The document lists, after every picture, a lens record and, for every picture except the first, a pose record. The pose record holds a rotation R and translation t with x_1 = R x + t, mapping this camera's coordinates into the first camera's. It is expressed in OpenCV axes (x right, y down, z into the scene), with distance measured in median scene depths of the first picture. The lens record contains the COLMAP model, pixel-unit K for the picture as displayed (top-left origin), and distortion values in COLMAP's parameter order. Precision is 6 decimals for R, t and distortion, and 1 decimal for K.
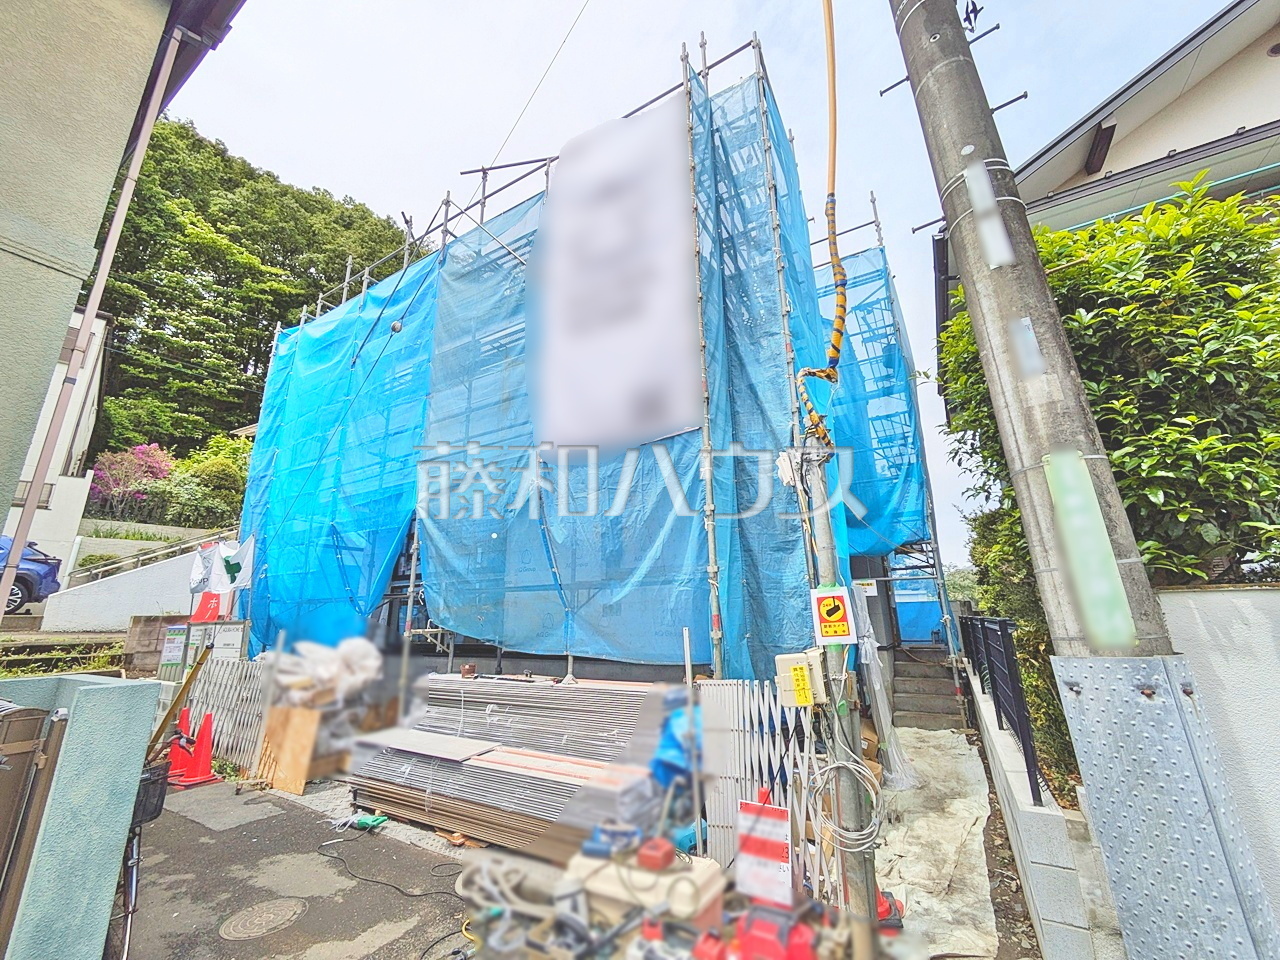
lens RADIAL K [[504.2, 0, 639.6], [0, 504.2, 481.0], [0, 0, 1]] dist [-0.000521, 0.000291]
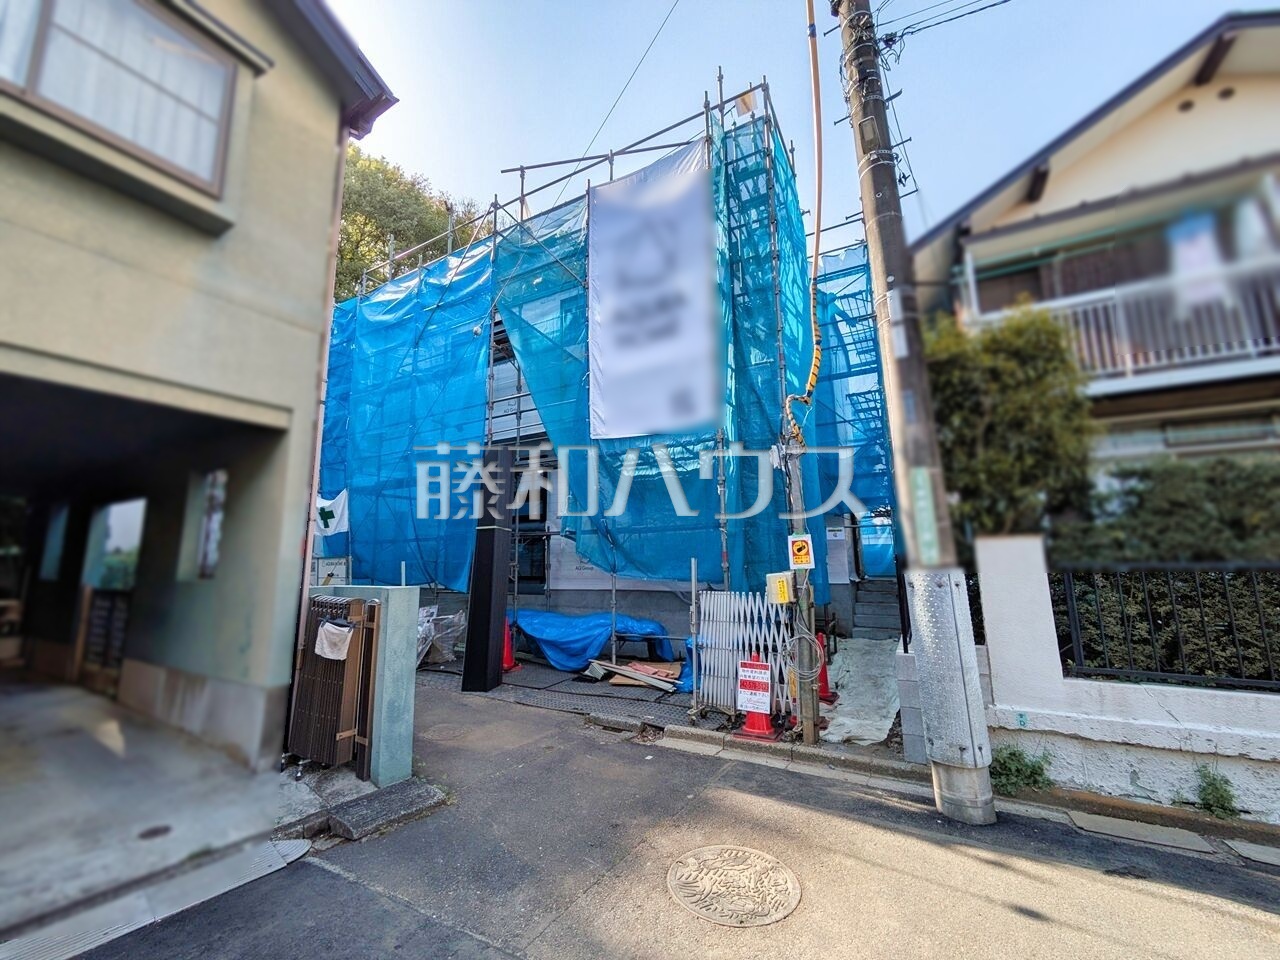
lens RADIAL K [[504.6, 0, 640.0], [0, 504.6, 481.2], [0, 0, 1]] dist [0.001256, 0.000936]
pose [[0.999753, 0.007286, 0.021001, -0.090165], [-0.009578, 0.993750, 0.111214, -0.071242], [-0.020059, -0.111387, 0.993575, -0.305665]]
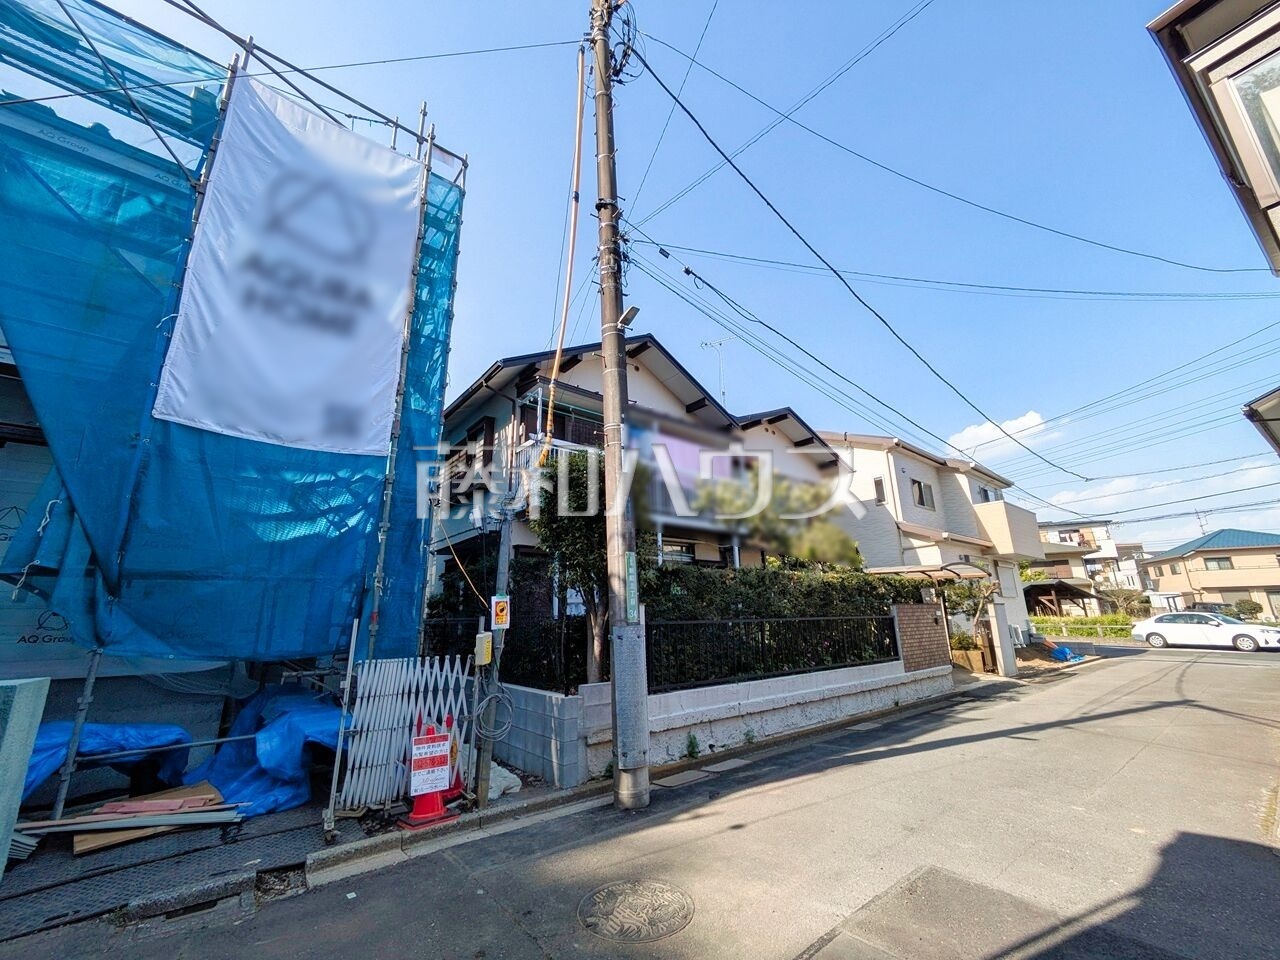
lens RADIAL K [[504.6, 0, 640.0], [0, 504.6, 481.2], [0, 0, 1]] dist [0.001256, 0.000936]
pose [[0.355755, 0.255632, 0.898939, -0.582370], [-0.237085, 0.955085, -0.177772, 0.017107], [-0.904007, -0.149881, 0.400382, -0.029286]]
